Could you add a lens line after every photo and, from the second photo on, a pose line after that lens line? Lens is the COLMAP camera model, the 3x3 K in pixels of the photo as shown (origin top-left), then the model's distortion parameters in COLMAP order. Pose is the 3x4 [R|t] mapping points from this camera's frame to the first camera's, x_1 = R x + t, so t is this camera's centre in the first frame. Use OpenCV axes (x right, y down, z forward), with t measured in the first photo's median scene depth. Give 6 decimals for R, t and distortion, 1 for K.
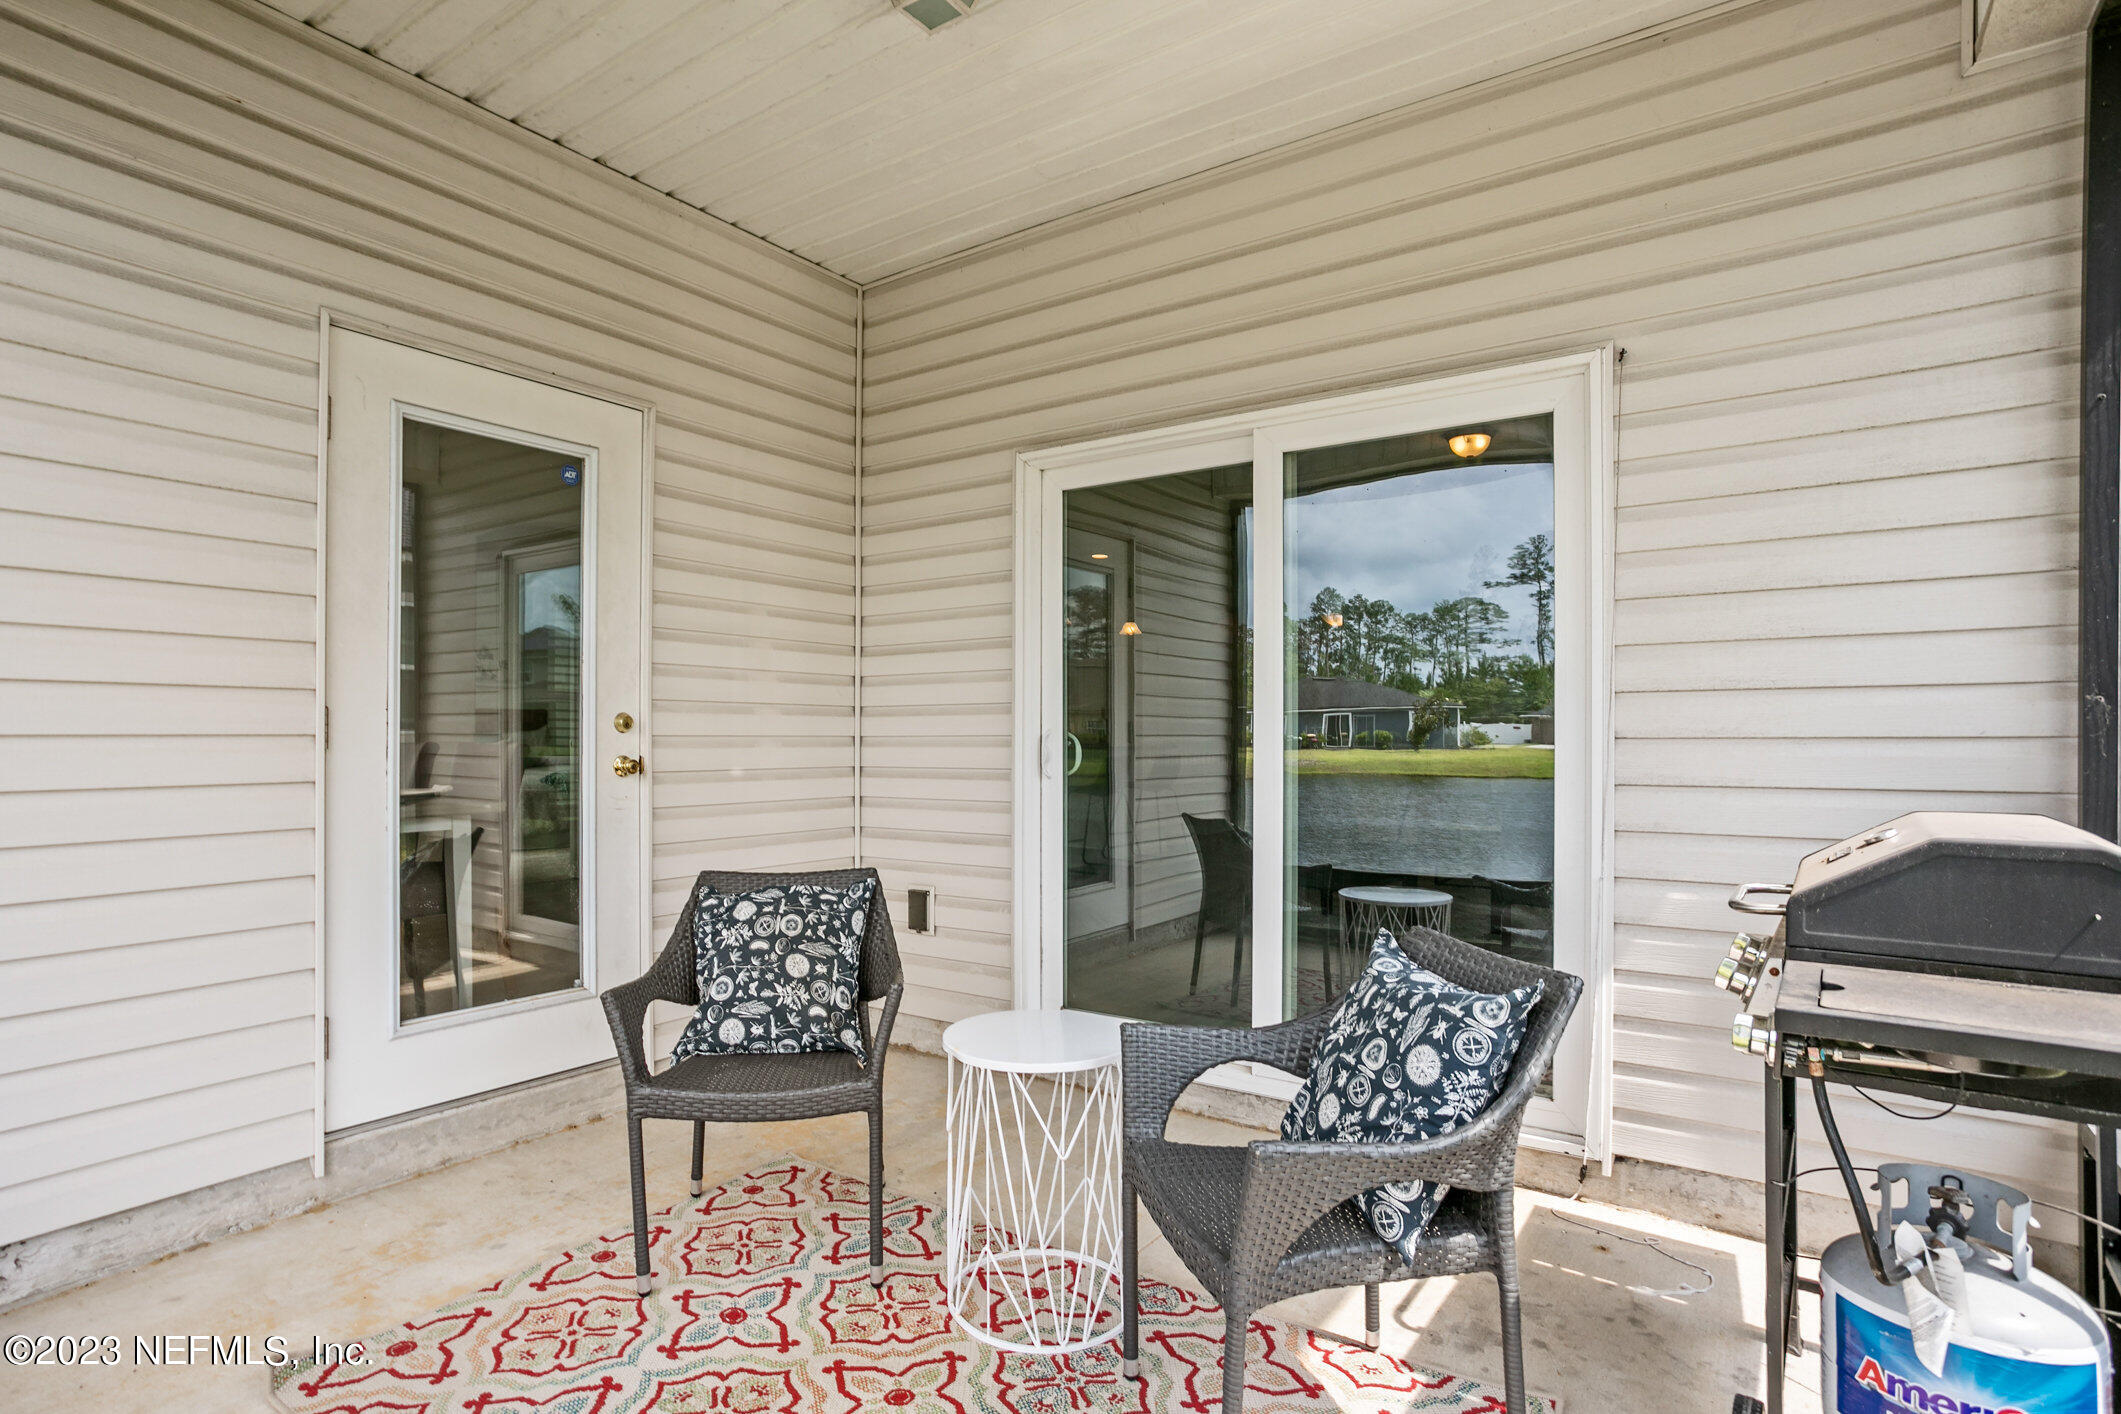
lens RADIAL K [[1069.3, 0, 1035.9], [0, 1069.3, 711.5], [0, 0, 1]] dist [0.005841, 0.001589]
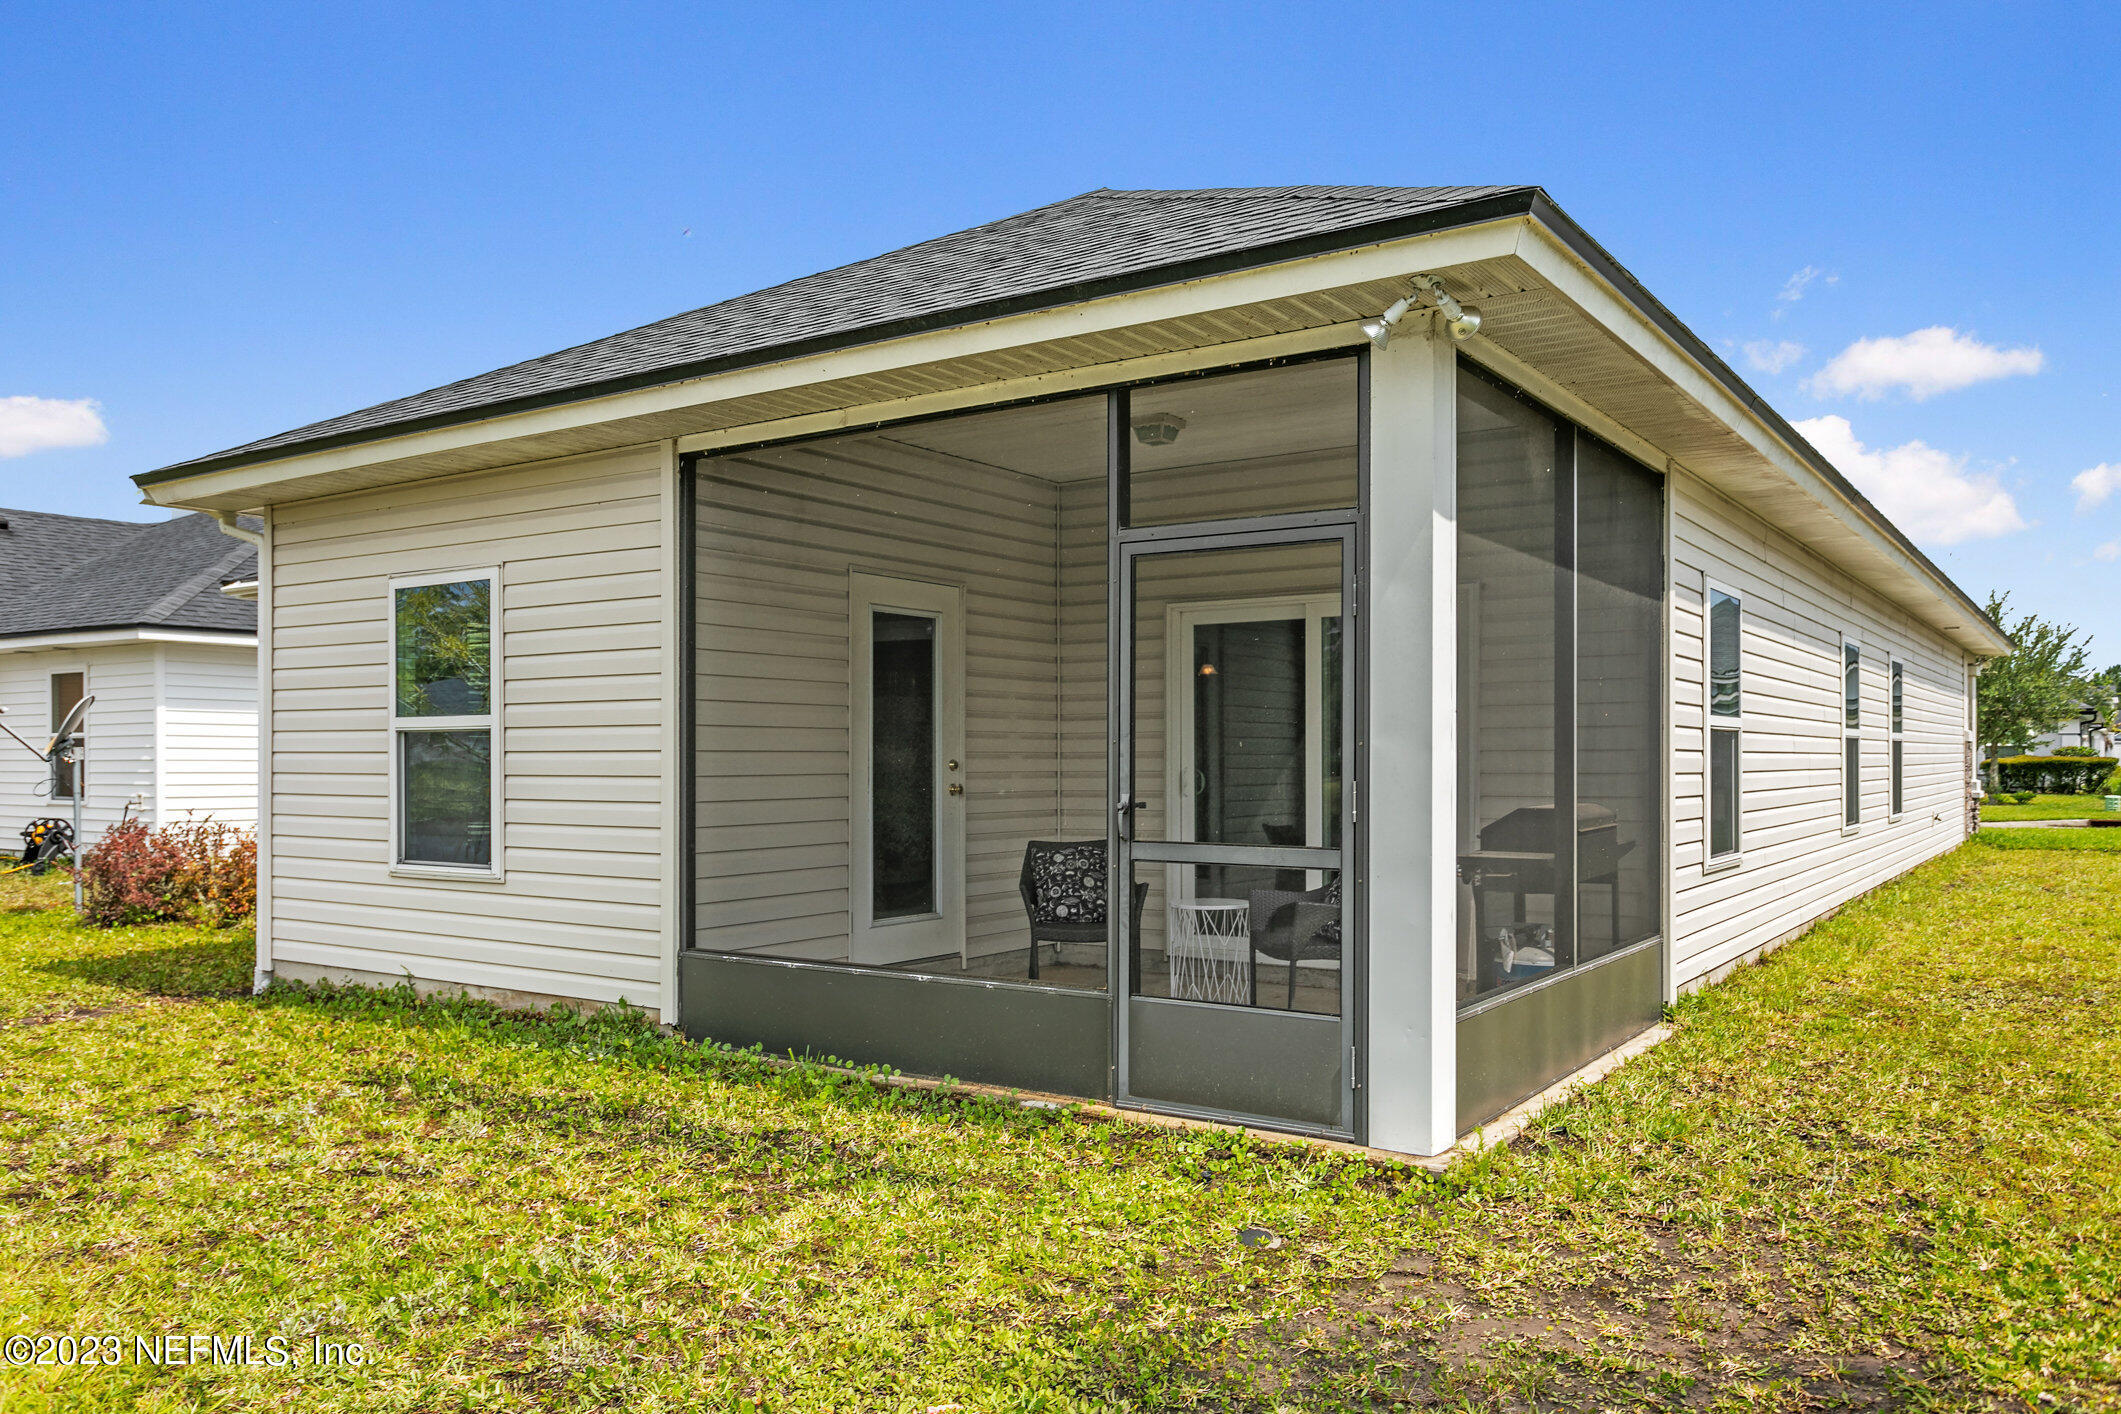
lens RADIAL K [[1570.5, 0, 1064.7], [0, 1570.5, 739.1], [0, 0, 1]] dist [-0.009127, -0.001088]
pose [[0.999506, -0.005054, 0.031011, -0.280023], [0.004796, 0.999953, 0.008388, -0.053899], [-0.031052, -0.008235, 0.999484, -1.602247]]
